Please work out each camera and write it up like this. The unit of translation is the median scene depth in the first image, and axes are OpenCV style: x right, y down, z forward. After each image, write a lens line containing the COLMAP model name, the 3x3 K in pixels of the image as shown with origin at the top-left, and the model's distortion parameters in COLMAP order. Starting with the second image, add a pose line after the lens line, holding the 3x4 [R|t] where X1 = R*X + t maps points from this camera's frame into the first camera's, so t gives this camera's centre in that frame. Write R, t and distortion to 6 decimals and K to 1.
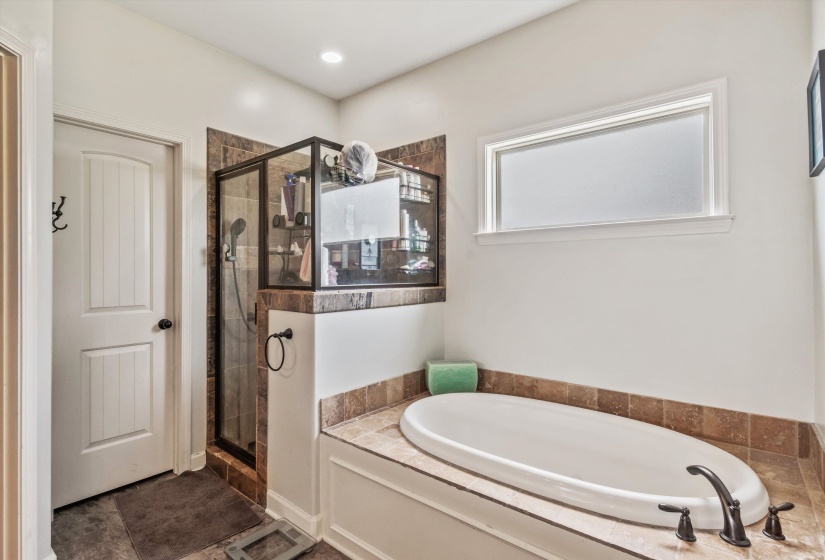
lens RADIAL K [[403.3, 0, 411.7], [0, 403.3, 271.6], [0, 0, 1]] dist [0.003764, -0.000239]
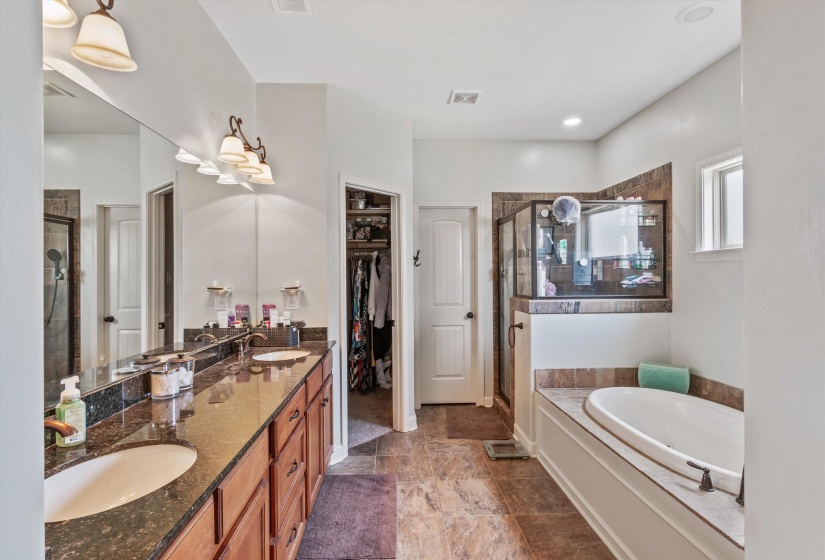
lens RADIAL K [[403.3, 0, 411.7], [0, 403.3, 271.6], [0, 0, 1]] dist [0.003764, -0.000239]
pose [[0.672631, -0.013001, -0.739864, 0.469007], [0.011485, 0.999909, -0.007130, -0.042480], [0.739889, -0.003702, 0.672719, -0.309959]]
